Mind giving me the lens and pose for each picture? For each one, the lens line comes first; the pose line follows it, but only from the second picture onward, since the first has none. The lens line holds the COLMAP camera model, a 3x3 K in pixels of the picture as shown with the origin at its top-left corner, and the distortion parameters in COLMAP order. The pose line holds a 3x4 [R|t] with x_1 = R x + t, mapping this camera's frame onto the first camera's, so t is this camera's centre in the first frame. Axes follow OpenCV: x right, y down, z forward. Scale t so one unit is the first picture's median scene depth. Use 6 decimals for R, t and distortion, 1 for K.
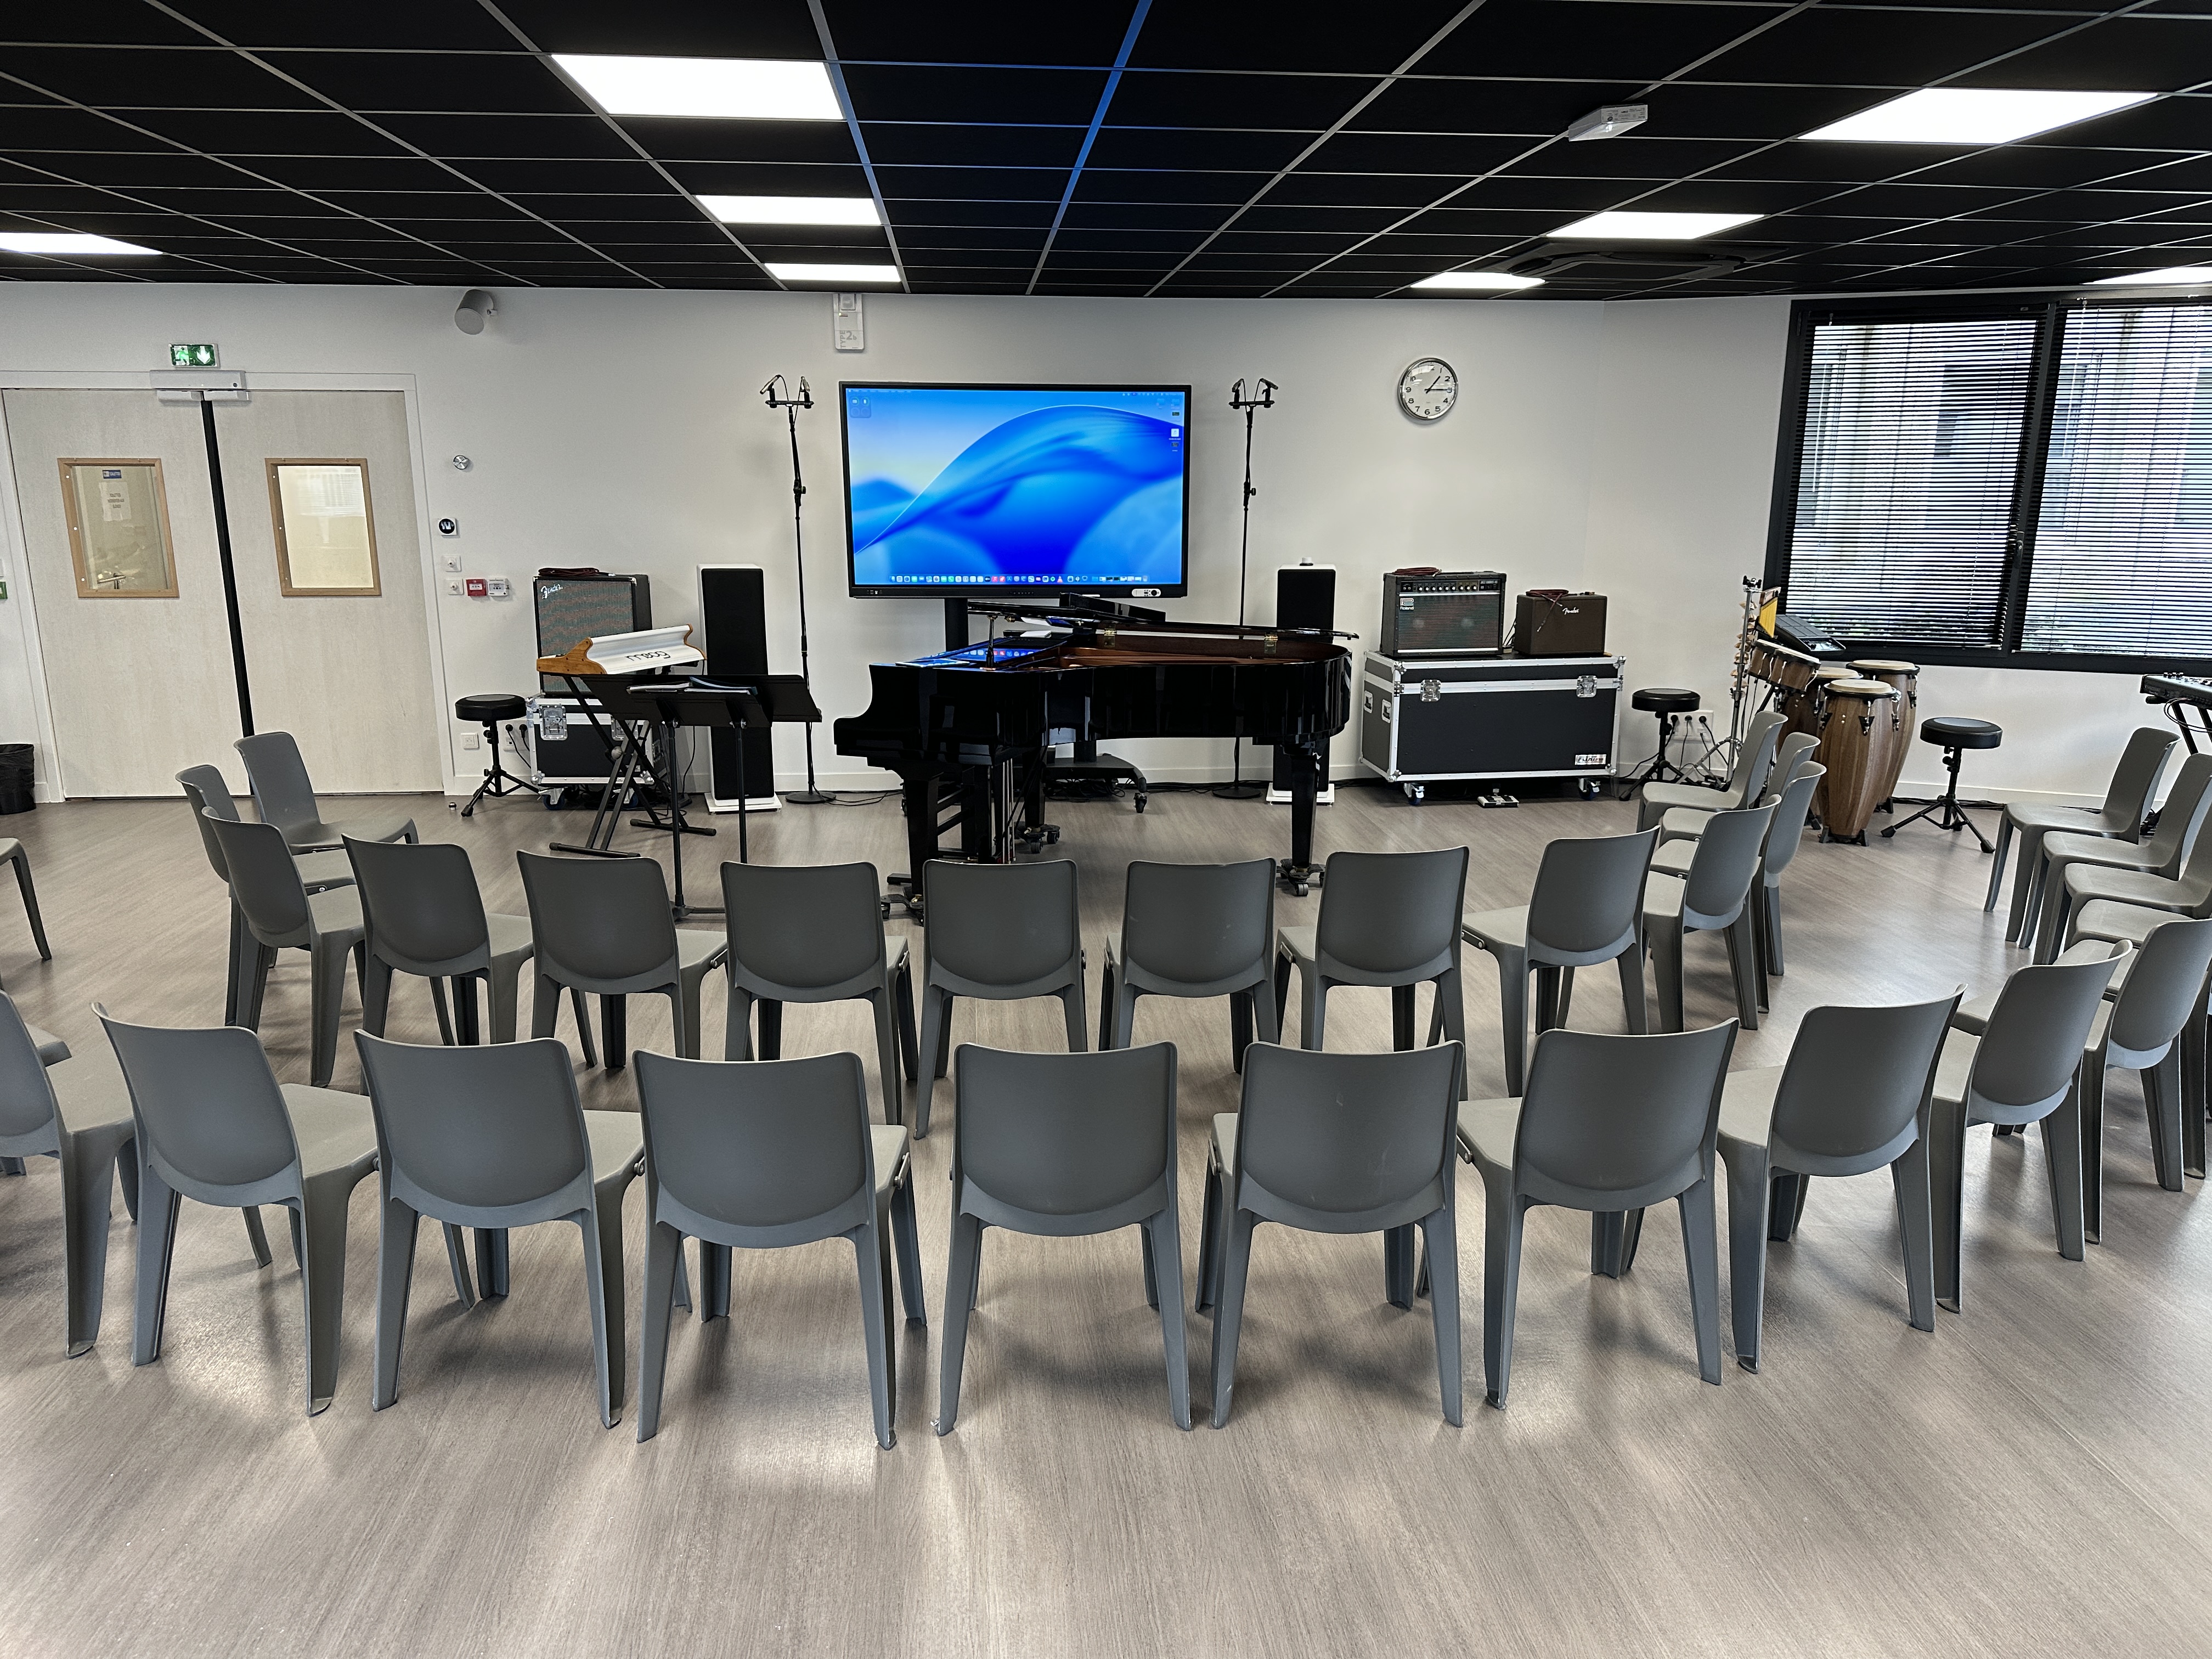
lens RADIAL K [[1531.7, 0, 1108.3], [0, 1531.7, 830.4], [0, 0, 1]] dist [0.025845, 0.000322]
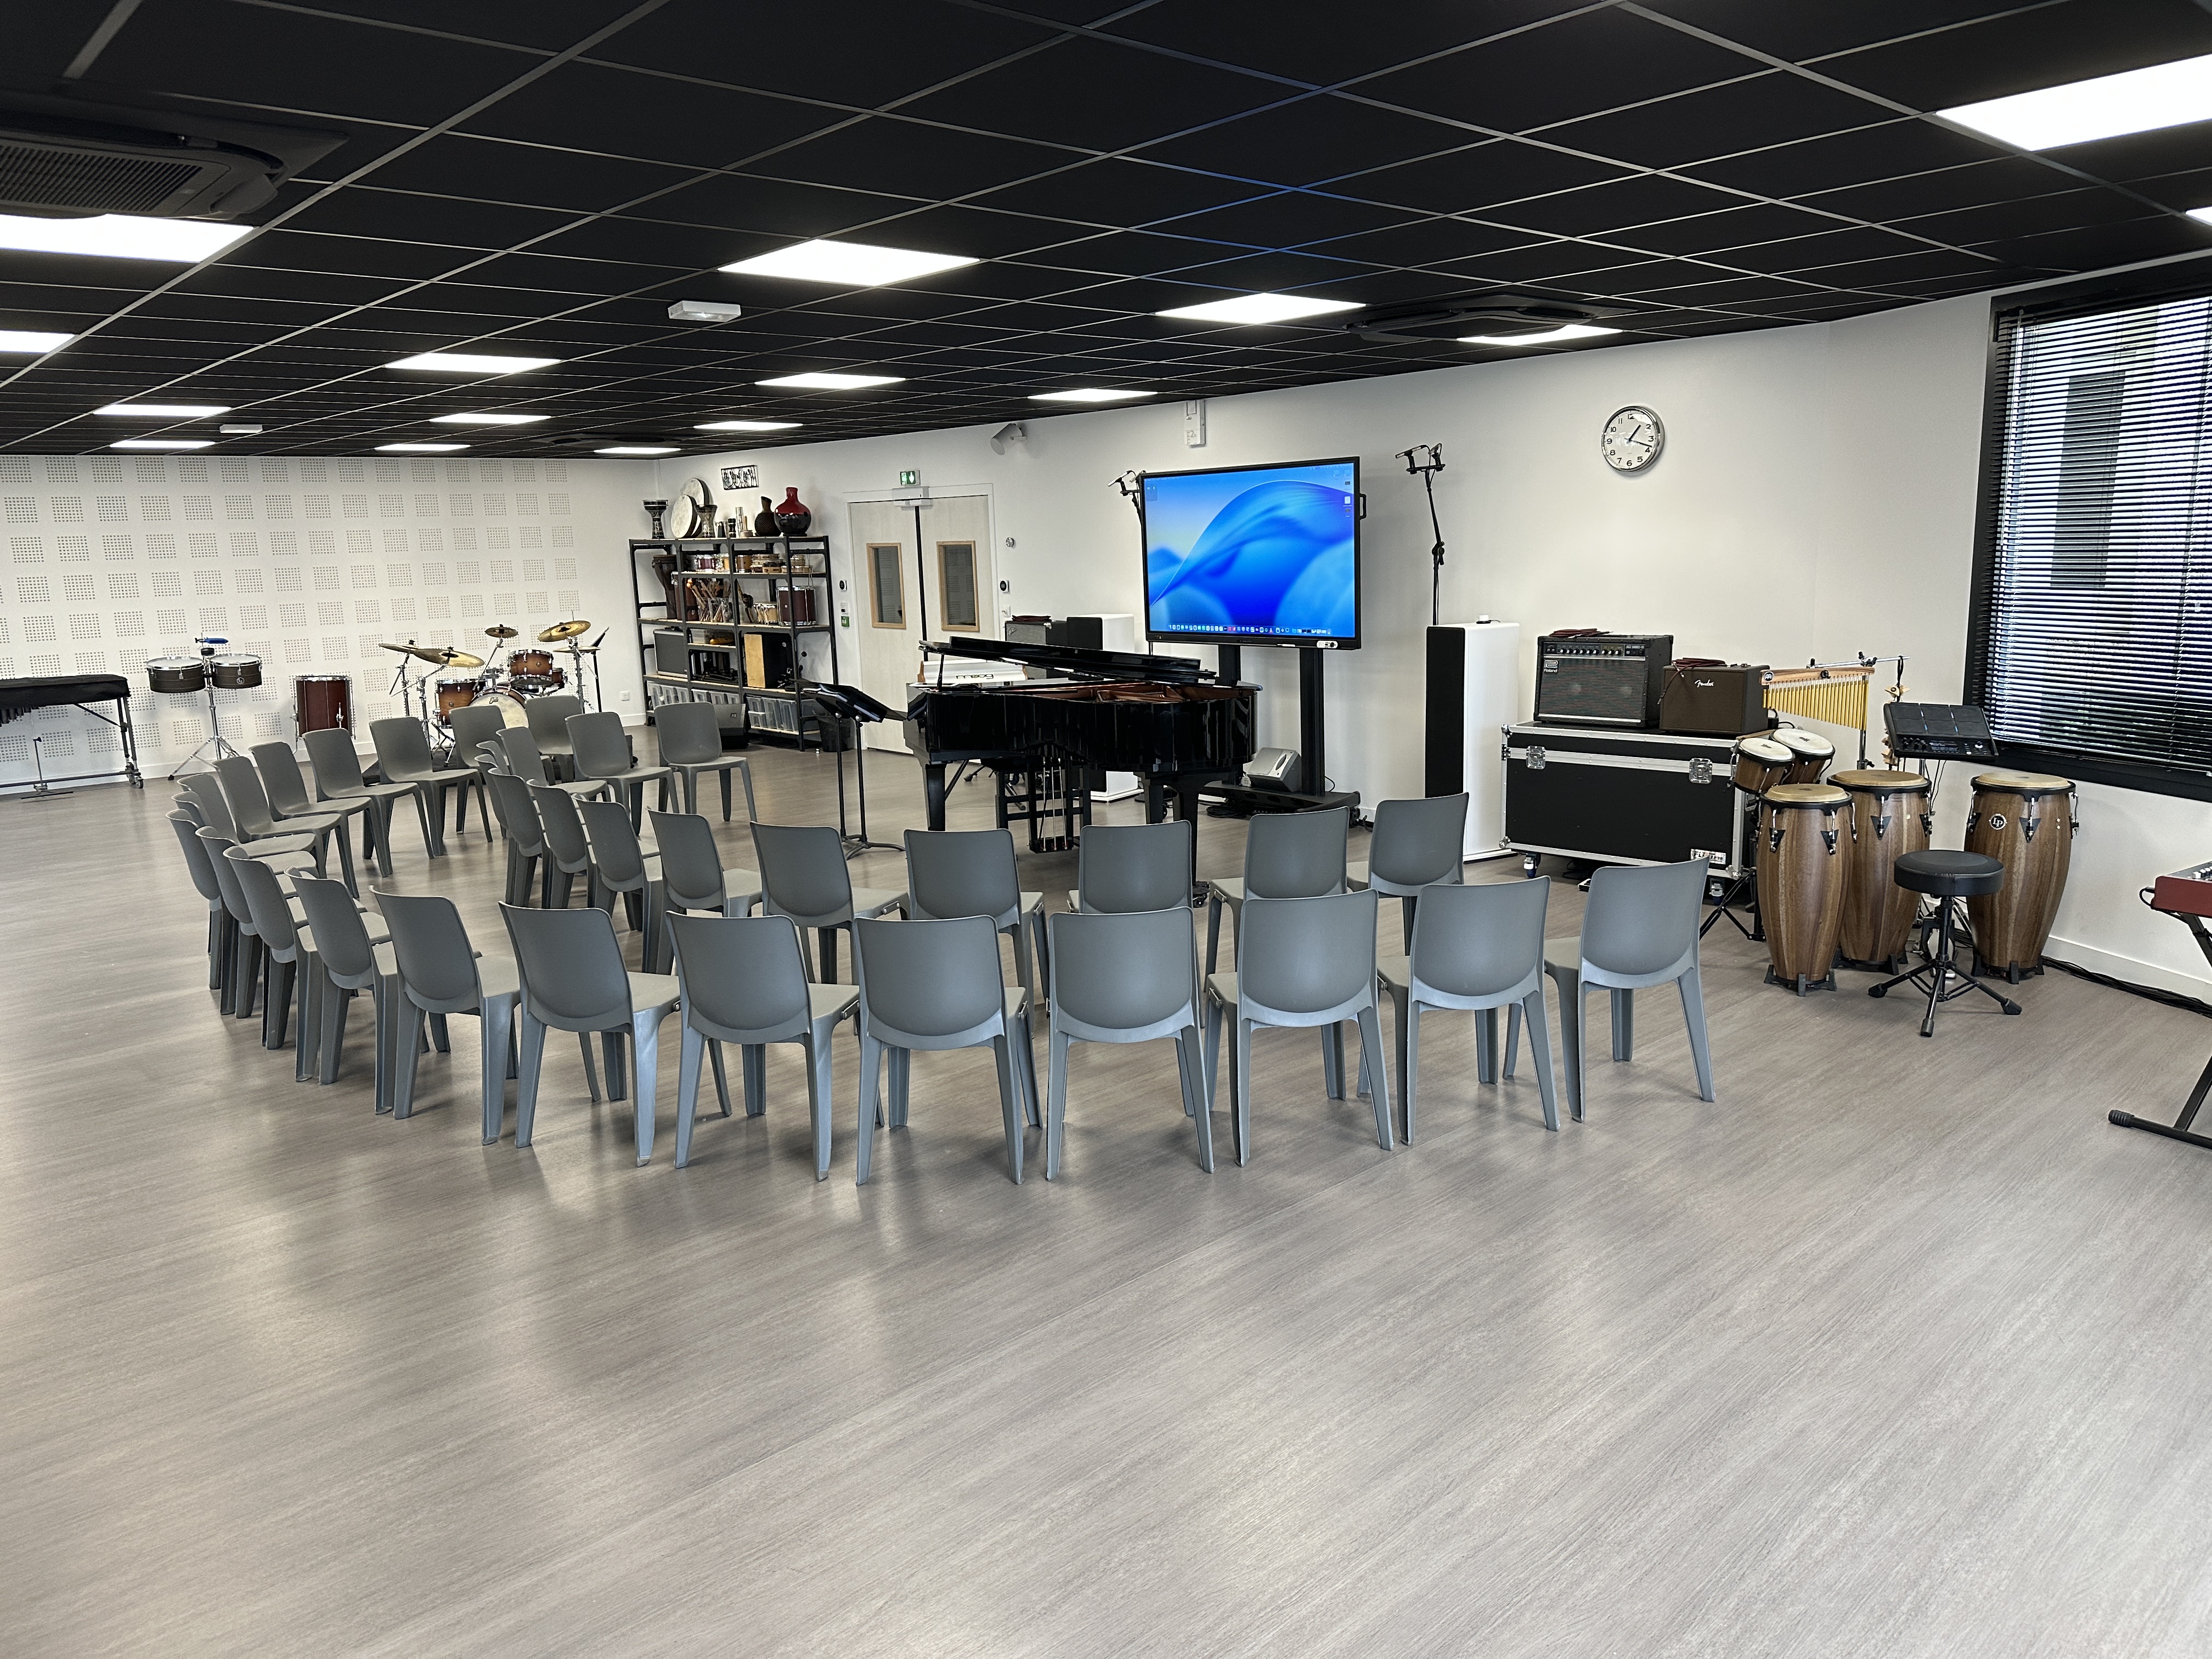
lens RADIAL K [[1531.7, 0, 1103.0], [0, 1531.7, 824.2], [0, 0, 1]] dist [0.025845, 0.000322]
pose [[0.590533, 0.125331, -0.797222, 0.829006], [-0.162477, 0.986103, 0.034672, -0.040518], [0.790489, 0.109055, 0.602690, 0.225748]]
